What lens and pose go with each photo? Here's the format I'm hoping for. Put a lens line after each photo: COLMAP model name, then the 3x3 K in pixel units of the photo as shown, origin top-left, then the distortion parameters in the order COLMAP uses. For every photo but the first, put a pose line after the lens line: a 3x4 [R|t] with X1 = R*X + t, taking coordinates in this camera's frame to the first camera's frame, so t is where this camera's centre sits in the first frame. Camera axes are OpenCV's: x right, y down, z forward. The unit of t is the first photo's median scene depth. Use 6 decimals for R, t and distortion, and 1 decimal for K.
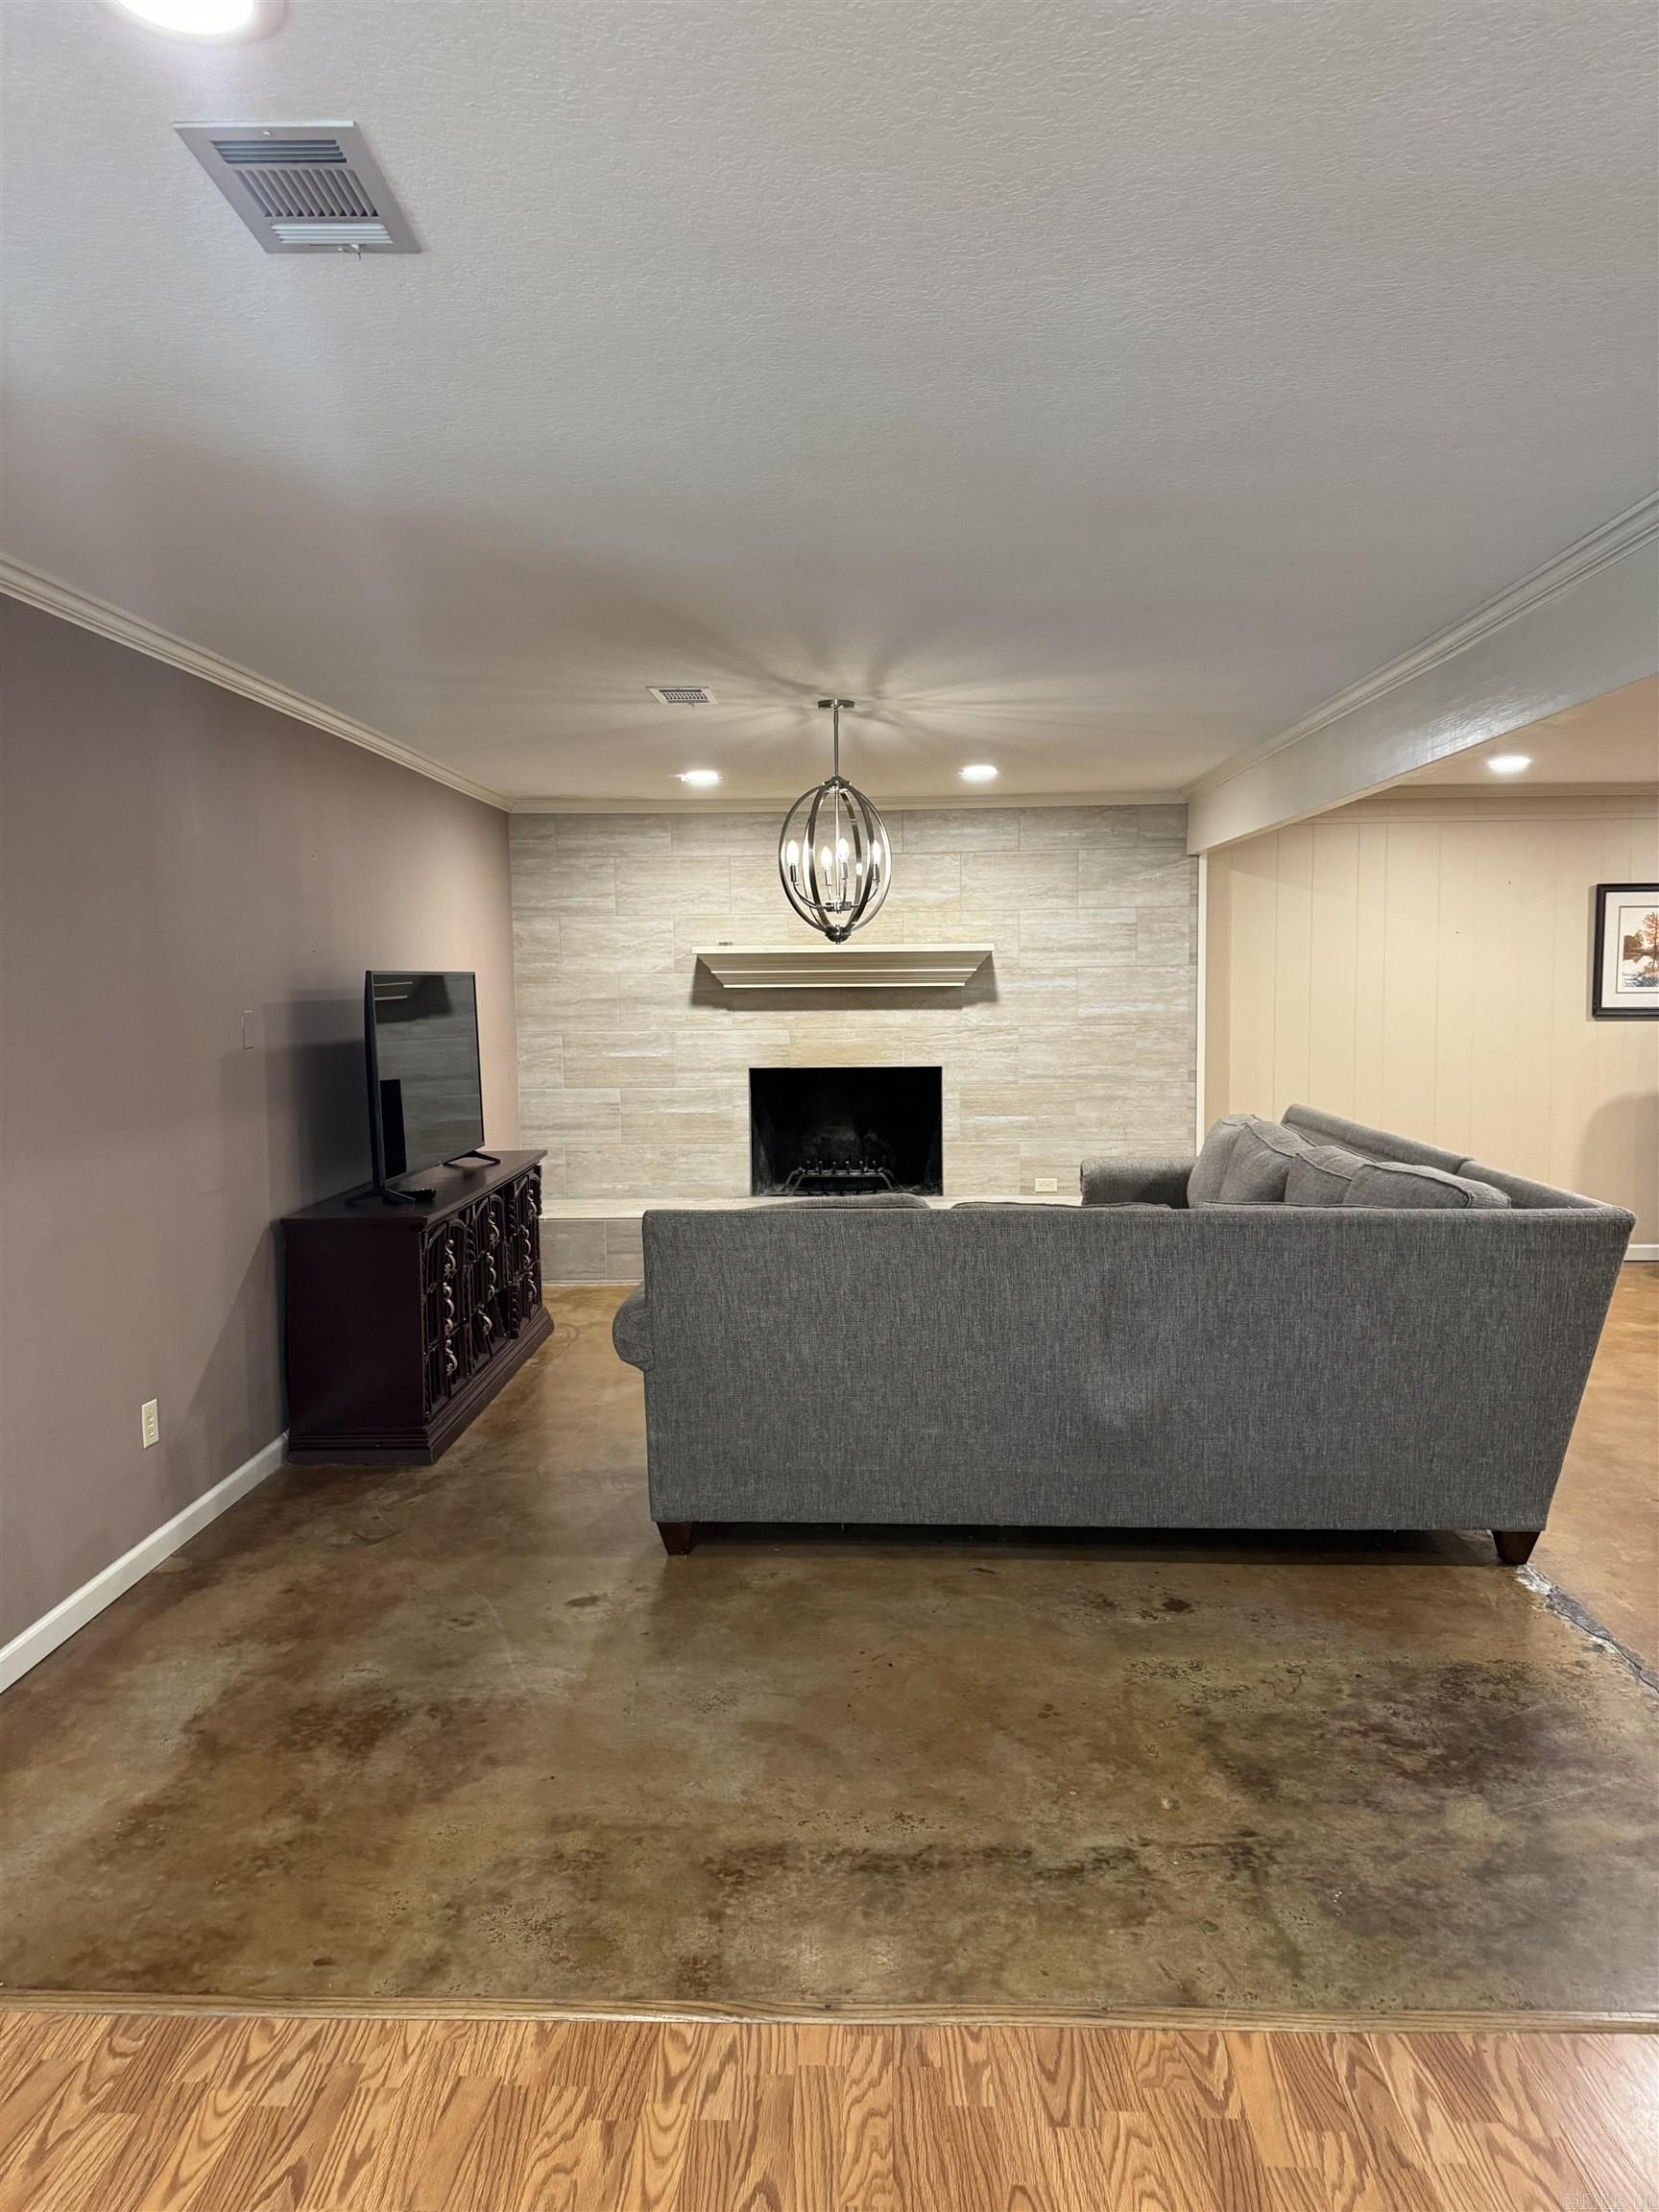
lens RADIAL K [[1557.4, 0, 820.5], [0, 1557.4, 1115.2], [0, 0, 1]] dist [0.002422, -0.003918]
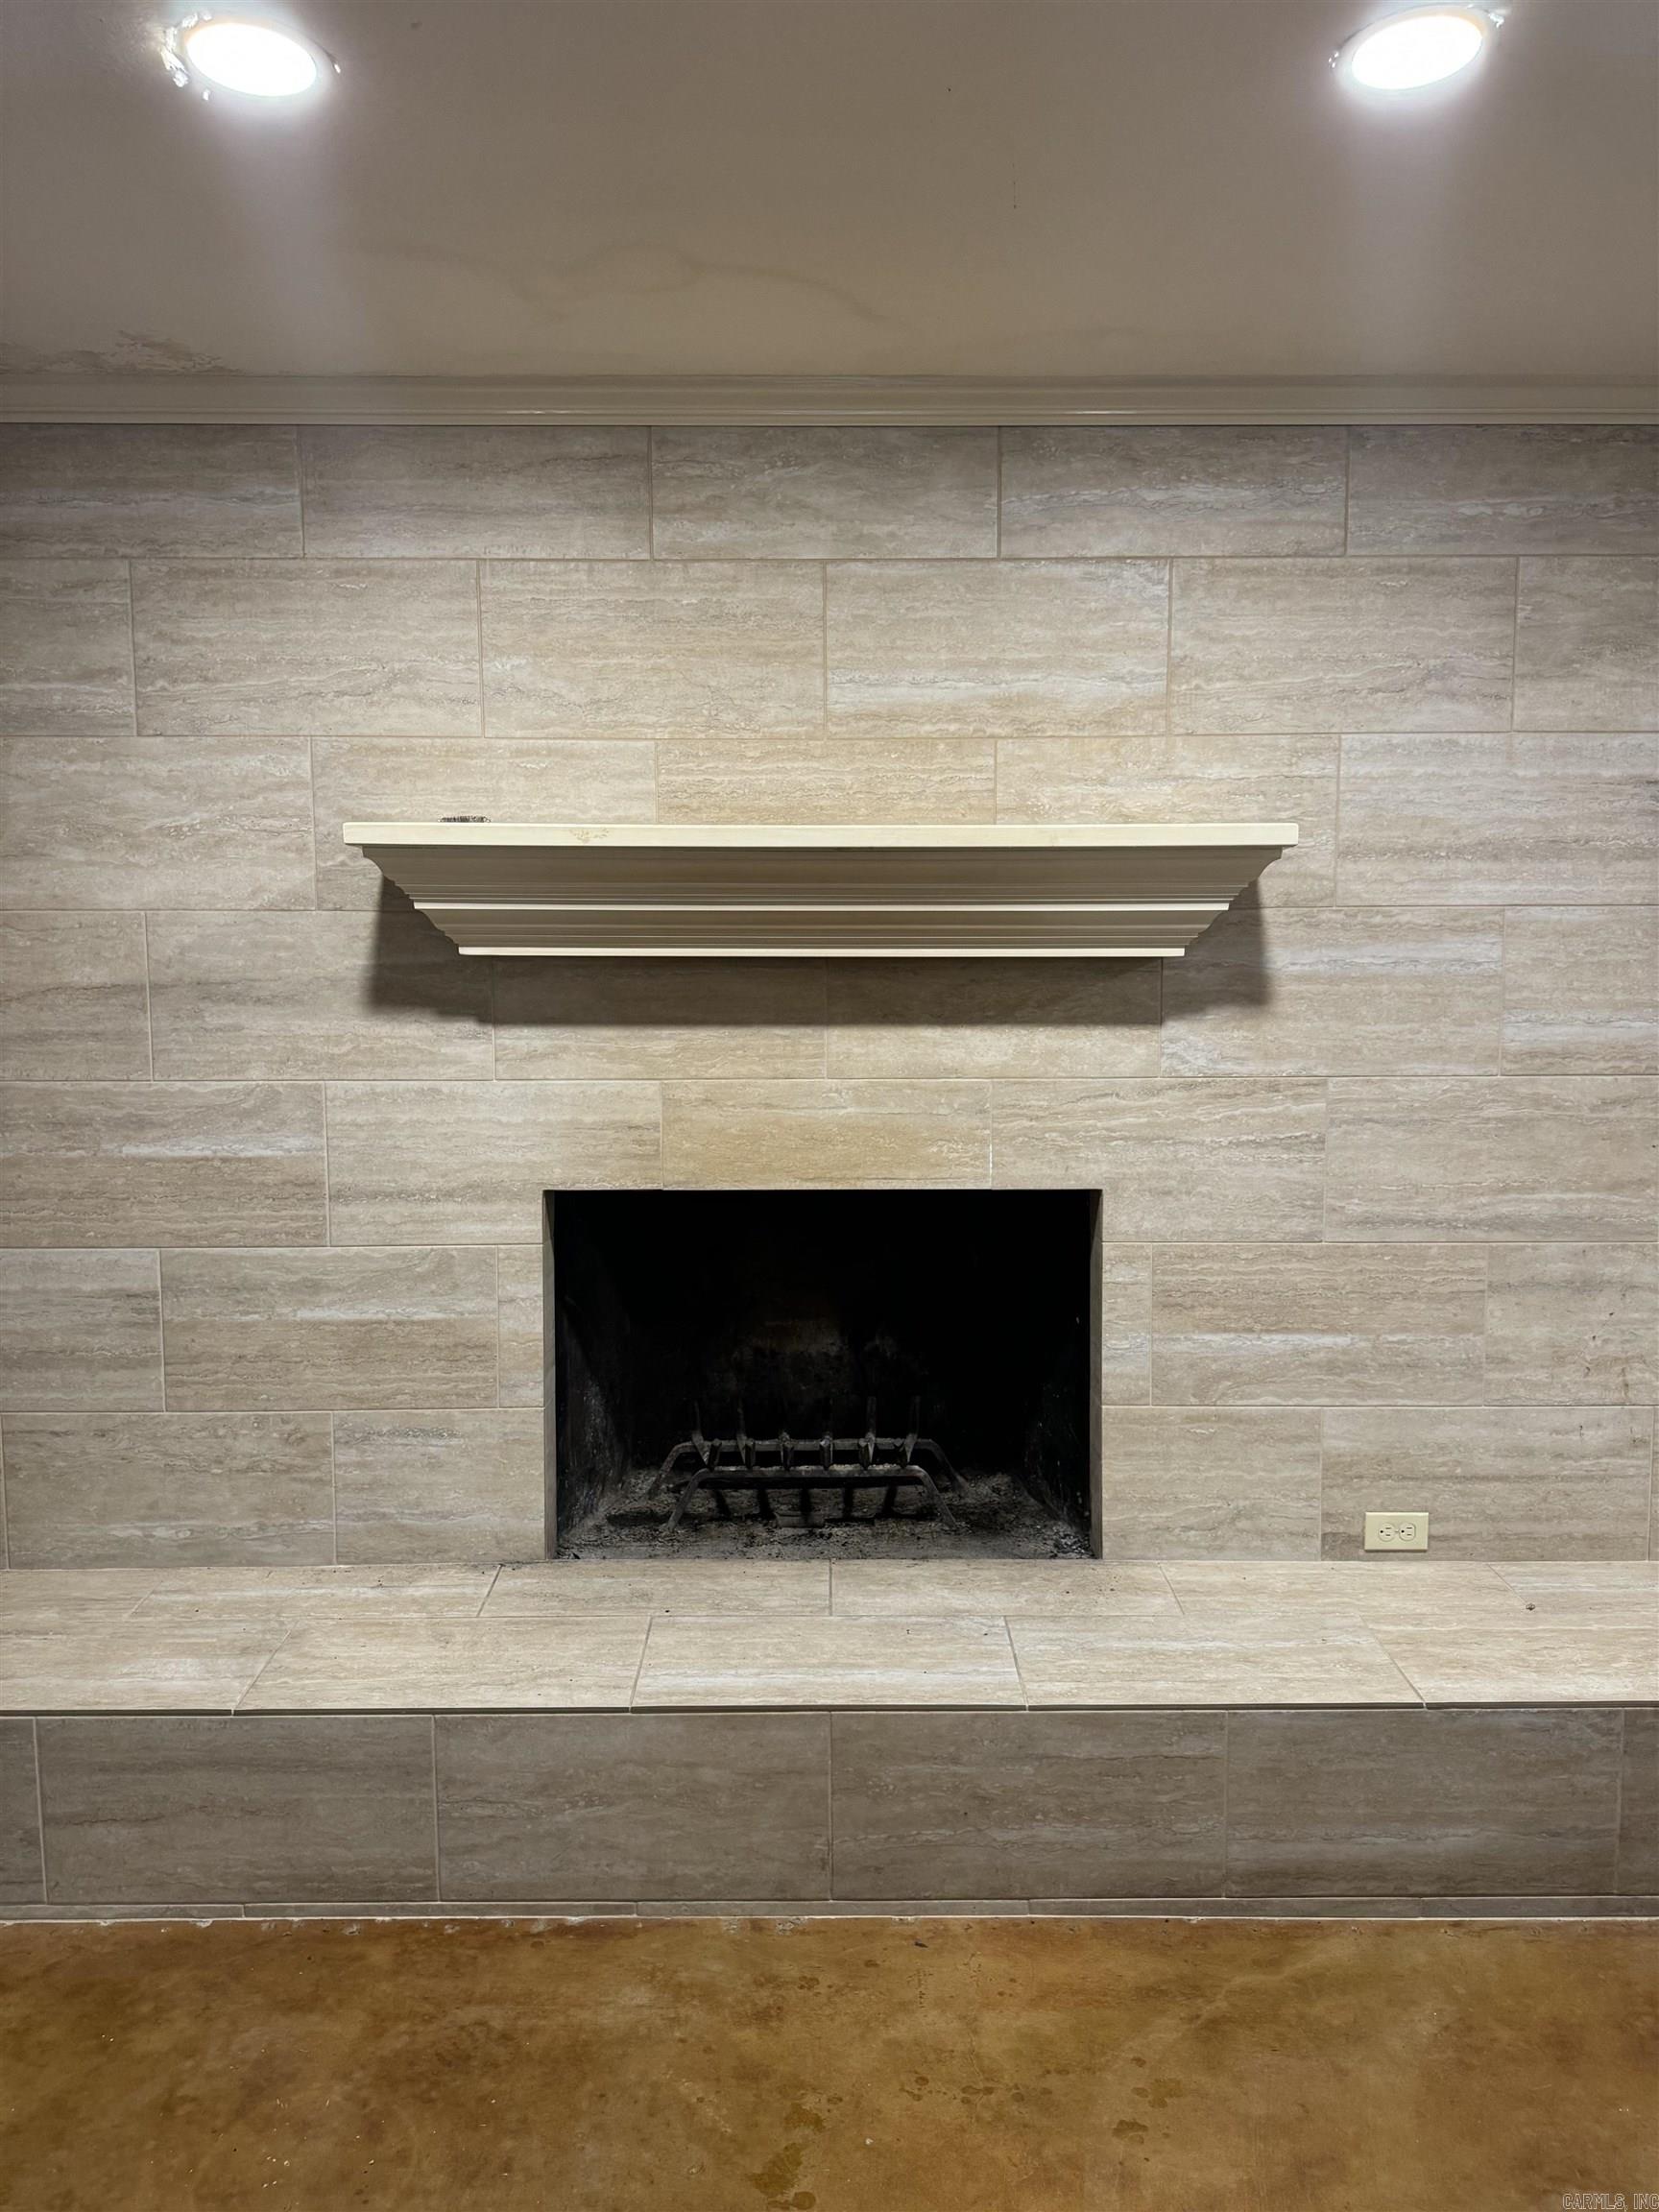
lens RADIAL K [[1557.4, 0, 840.2], [0, 1557.4, 1107.2], [0, 0, 1]] dist [0.002422, -0.003918]
pose [[0.998630, 0.004882, 0.052106, 0.001803], [-0.005044, 0.999983, 0.002971, -0.050620], [-0.052090, -0.003230, 0.998637, 0.660581]]
